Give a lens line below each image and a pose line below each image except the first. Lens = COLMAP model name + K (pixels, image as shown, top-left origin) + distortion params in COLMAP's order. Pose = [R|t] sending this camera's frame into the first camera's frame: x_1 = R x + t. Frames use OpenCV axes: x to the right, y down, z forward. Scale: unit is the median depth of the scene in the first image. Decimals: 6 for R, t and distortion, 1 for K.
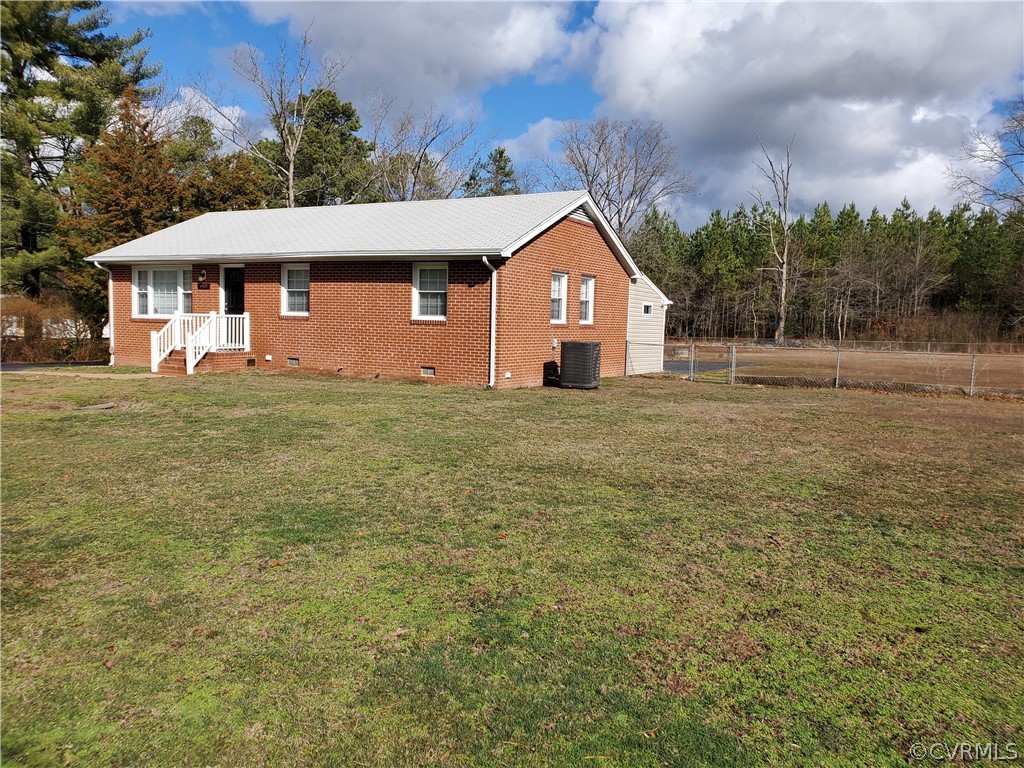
lens RADIAL K [[781.1, 0, 512.0], [0, 781.1, 384.0], [0, 0, 1]] dist [0.239012, -0.635938]
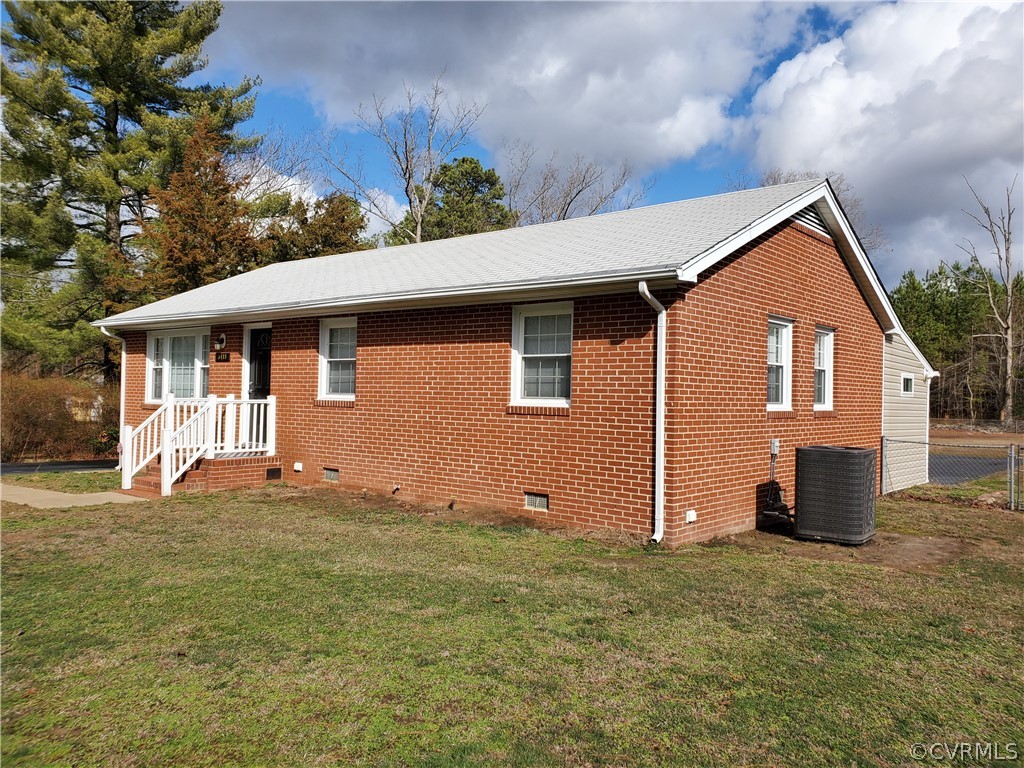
lens RADIAL K [[781.1, 0, 512.0], [0, 781.1, 384.0], [0, 0, 1]] dist [0.239012, -0.635938]
pose [[0.981401, -0.008250, -0.191791, -0.017160], [-0.010385, 0.995332, -0.095953, -0.039913], [0.191687, 0.096160, 0.976734, 0.411376]]
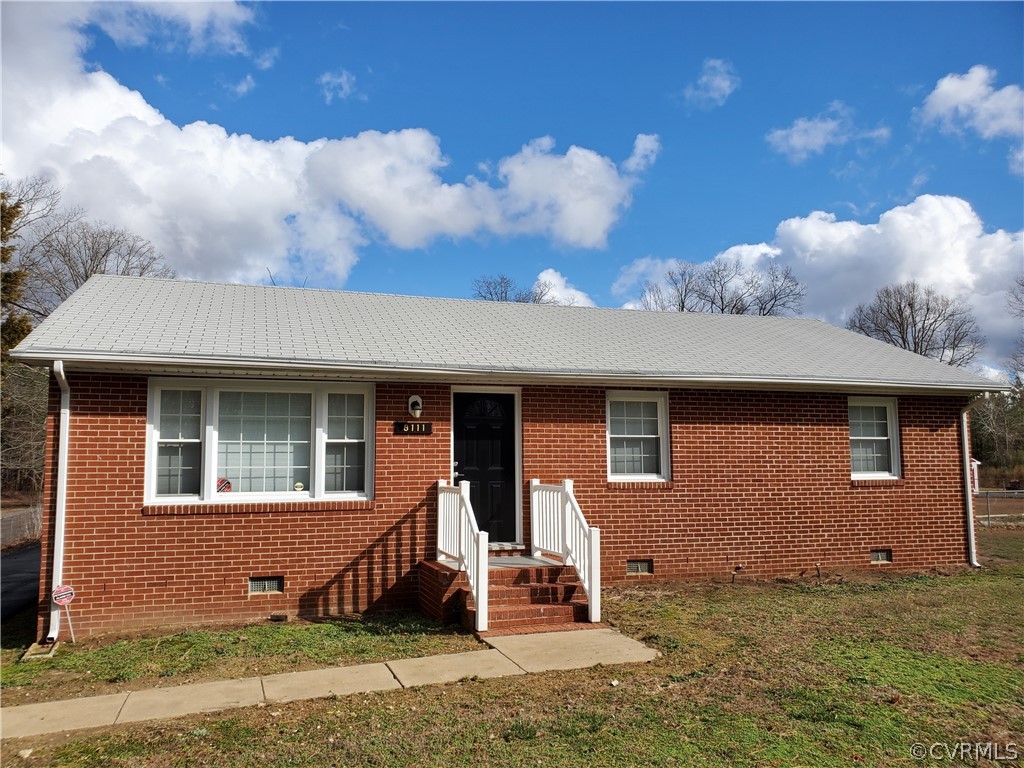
lens RADIAL K [[778.4, 0, 512.8], [0, 778.4, 415.6], [0, 0, 1]] dist [0.000300, -0.033697]
pose [[0.696962, 0.037823, 0.716110, -0.719383], [0.090440, 0.985998, -0.140099, -0.062637], [-0.711382, 0.162409, 0.683783, 0.672036]]
